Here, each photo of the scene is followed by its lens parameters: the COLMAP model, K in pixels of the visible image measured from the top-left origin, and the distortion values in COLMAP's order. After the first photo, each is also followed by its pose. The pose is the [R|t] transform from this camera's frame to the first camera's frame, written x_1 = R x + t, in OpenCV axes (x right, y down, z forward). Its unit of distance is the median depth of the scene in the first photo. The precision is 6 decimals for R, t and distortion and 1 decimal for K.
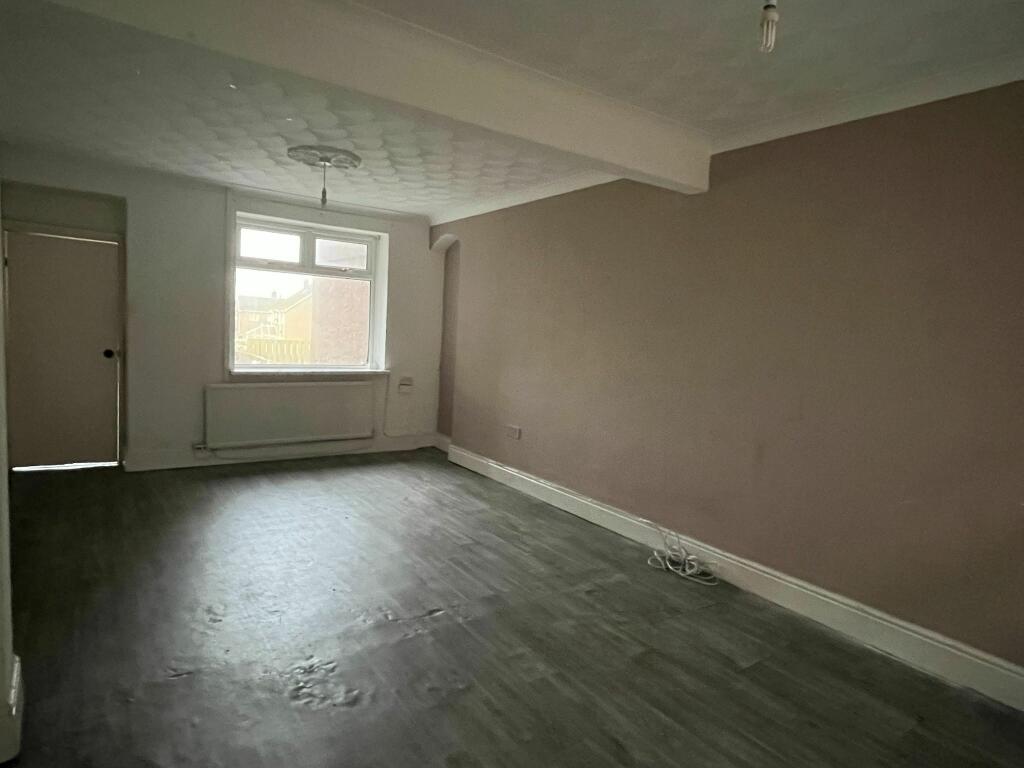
lens RADIAL K [[595.3, 0, 511.5], [0, 595.3, 377.0], [0, 0, 1]] dist [-0.000306, -0.001054]
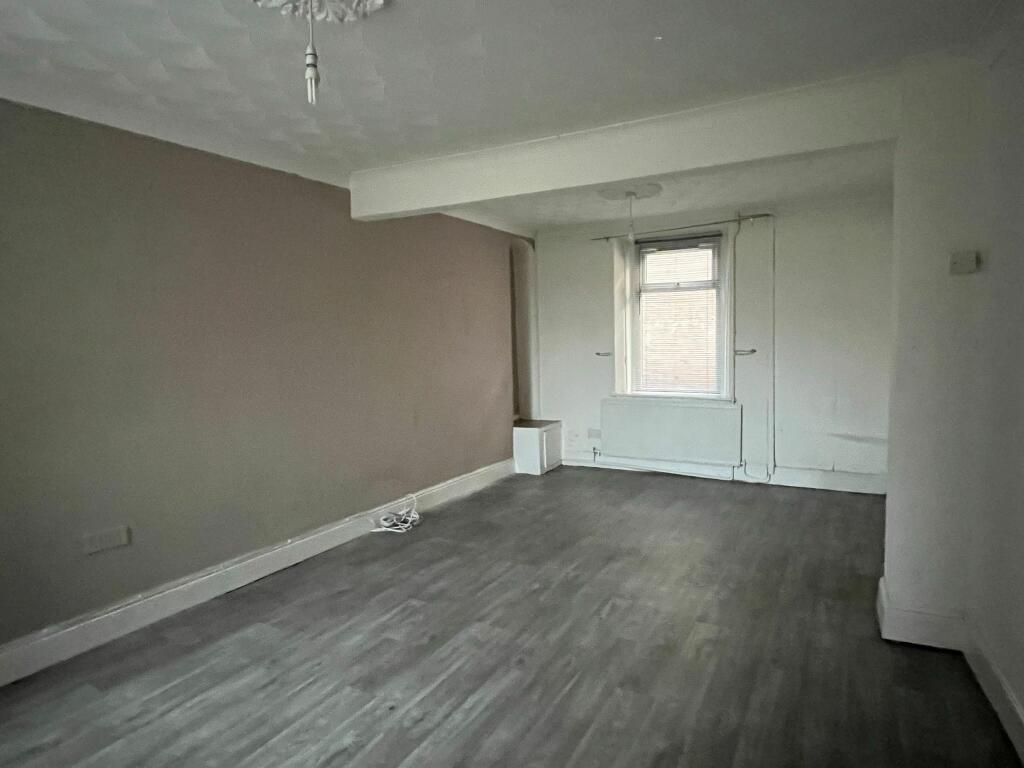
lens RADIAL K [[595.3, 0, 511.5], [0, 595.3, 377.0], [0, 0, 1]] dist [-0.000306, -0.001054]
pose [[-0.439965, -0.103538, 0.892026, -0.825768], [0.061625, 0.987508, 0.145016, -0.145443], [-0.895898, 0.118773, -0.428089, 1.161050]]
